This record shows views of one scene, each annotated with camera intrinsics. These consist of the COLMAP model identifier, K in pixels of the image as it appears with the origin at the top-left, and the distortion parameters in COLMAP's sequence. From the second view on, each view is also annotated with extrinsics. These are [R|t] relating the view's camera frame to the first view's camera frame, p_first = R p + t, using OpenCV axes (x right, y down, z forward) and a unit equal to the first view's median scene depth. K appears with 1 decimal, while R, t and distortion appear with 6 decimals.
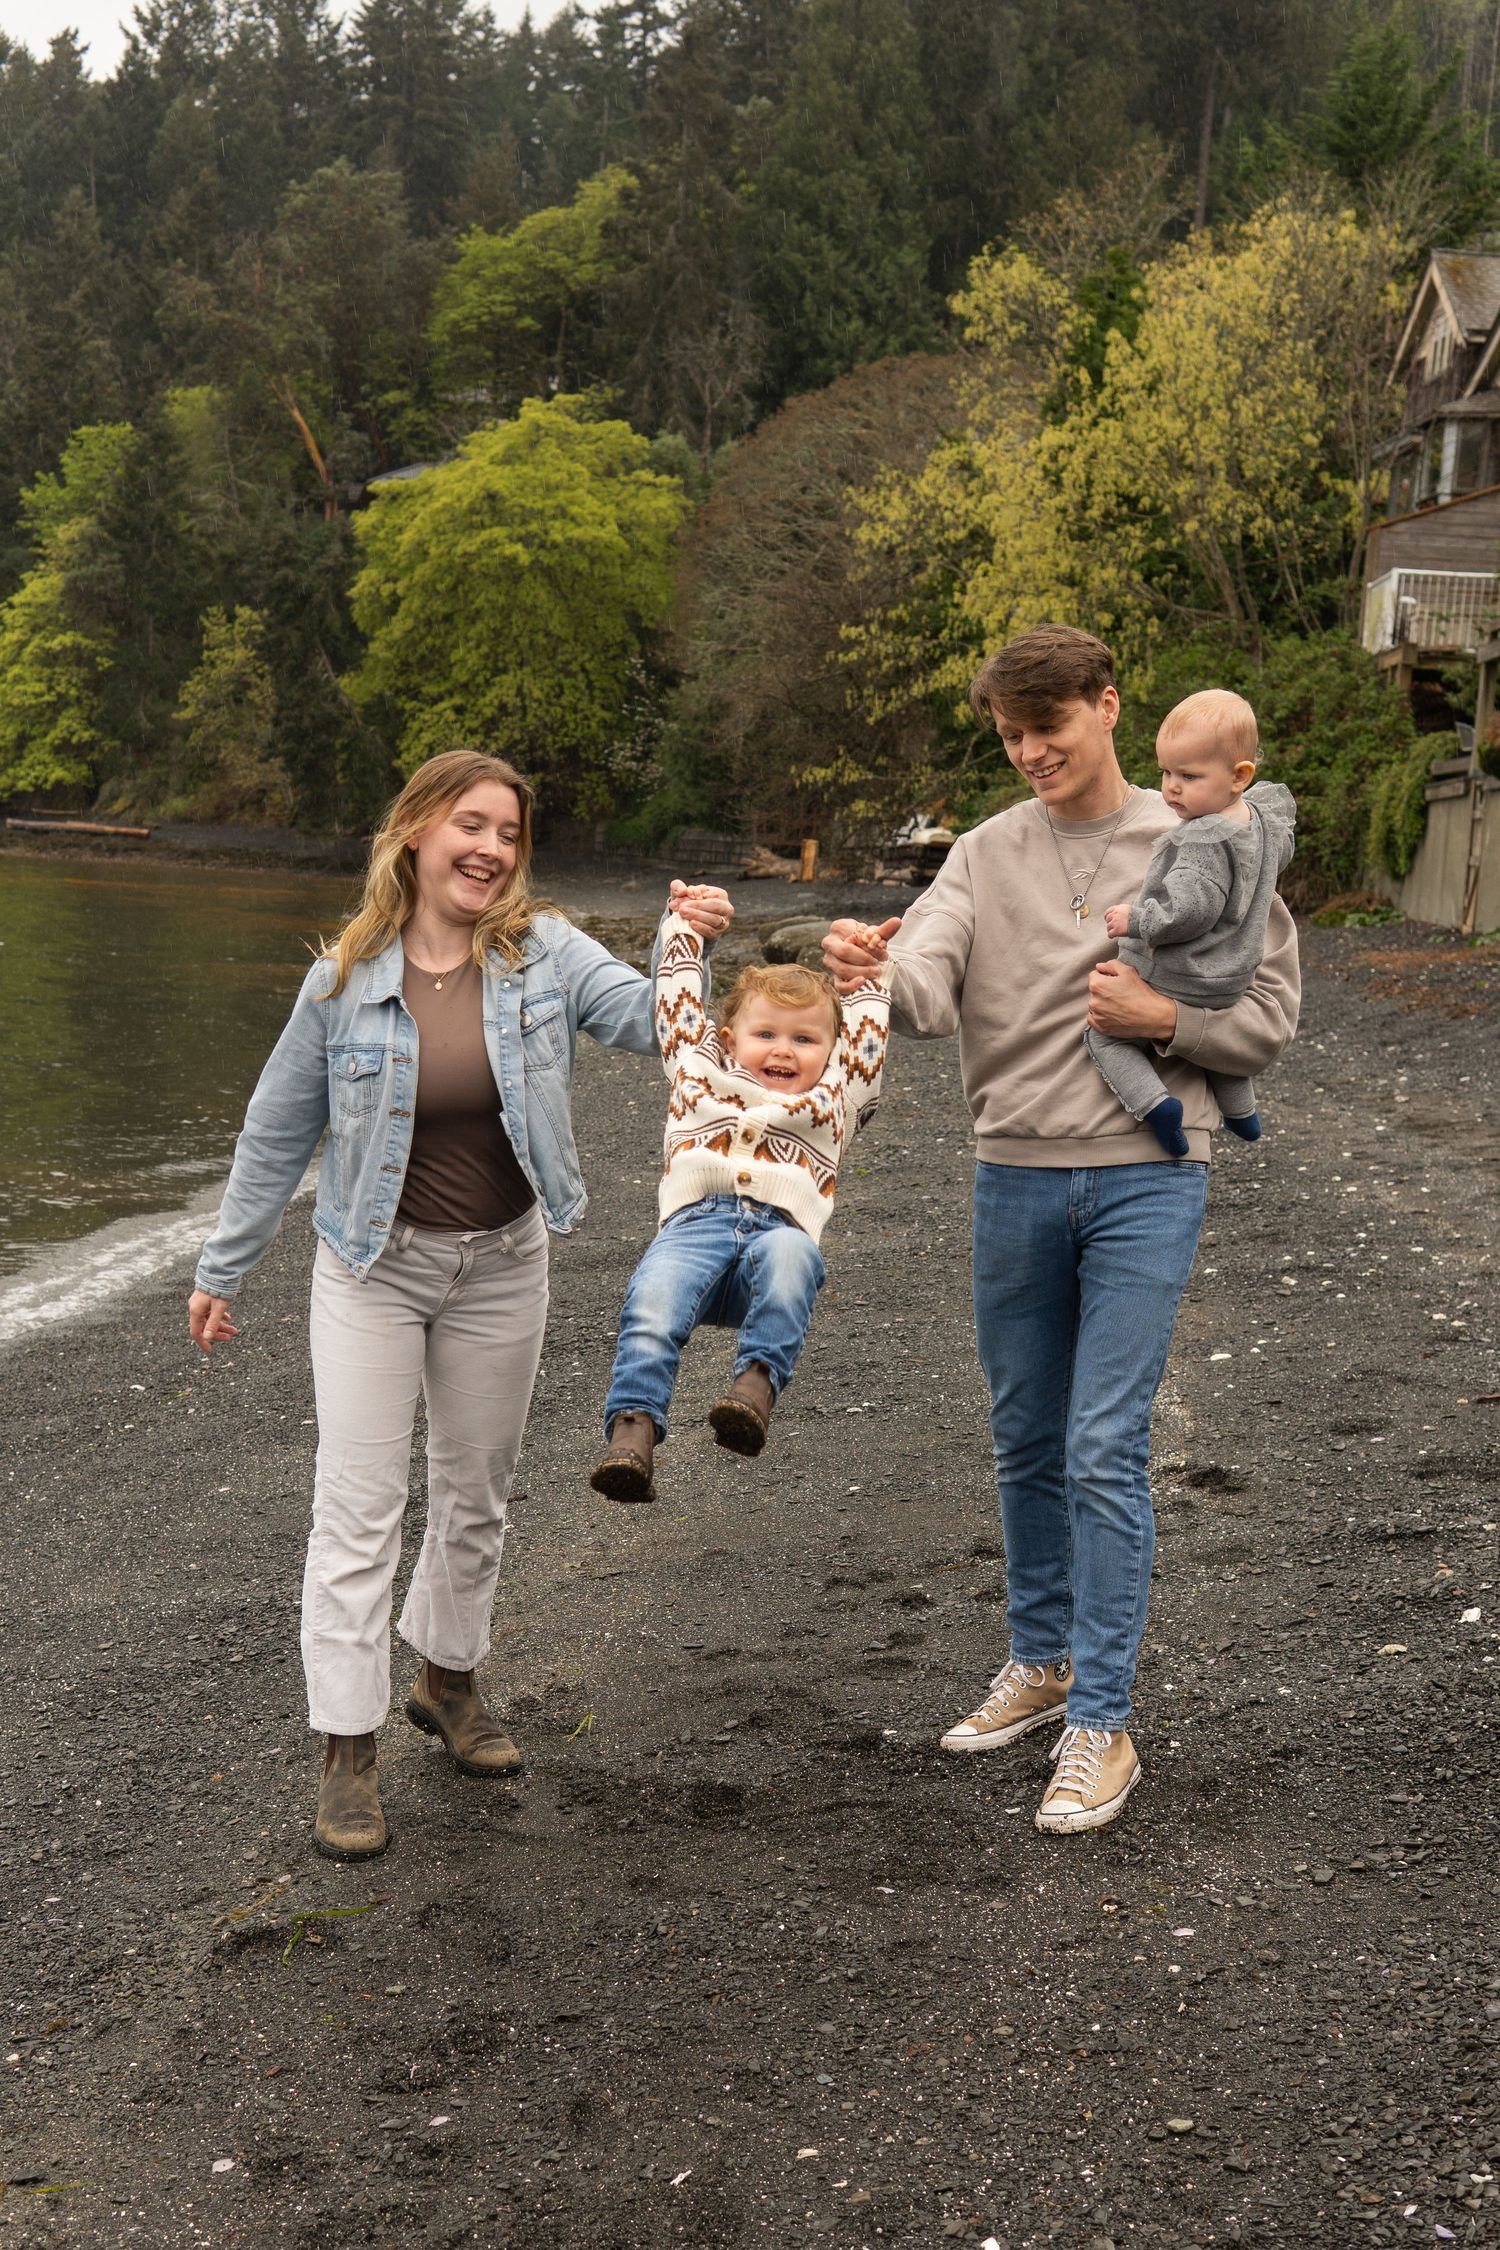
lens RADIAL K [[2889.1, 0, 745.4], [0, 2889.1, 1143.4], [0, 0, 1]] dist [0.065681, 0.000000]
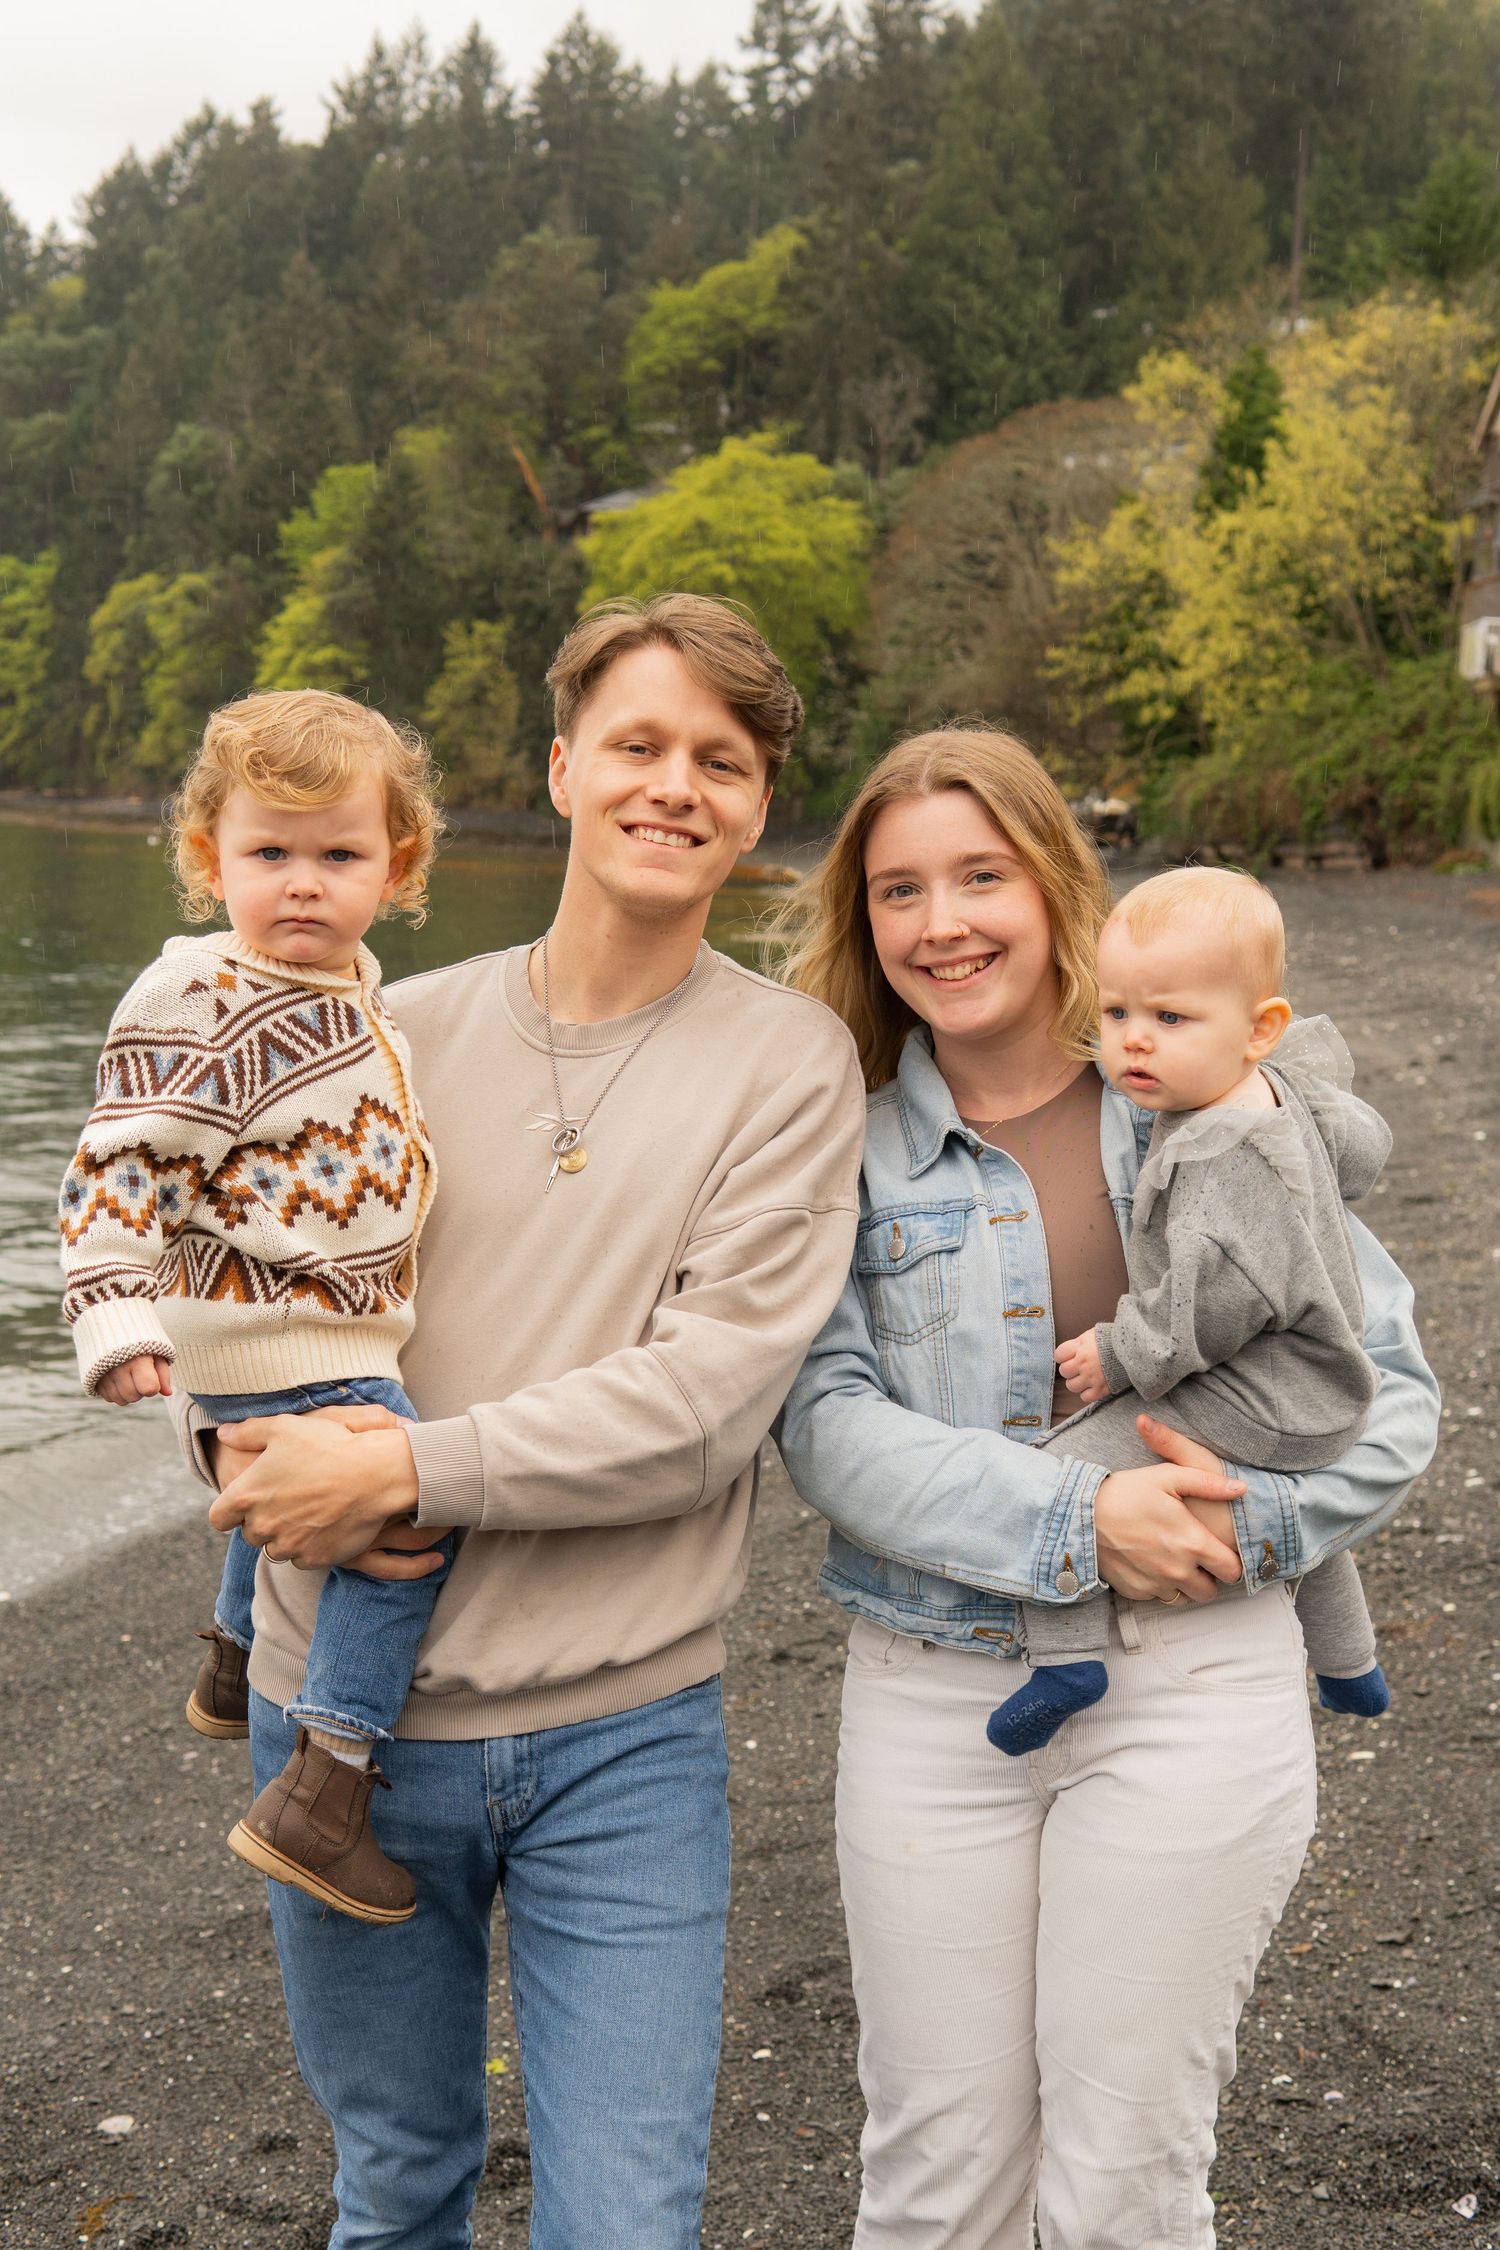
lens RADIAL K [[2889.1, 0, 753.7], [0, 2889.1, 1103.8], [0, 0, 1]] dist [0.065681, 0.000000]
pose [[0.999353, -0.024119, -0.026667, -0.038672], [0.024132, 0.999709, 0.000168, 0.011338], [0.026655, -0.000811, 0.999644, -0.164888]]
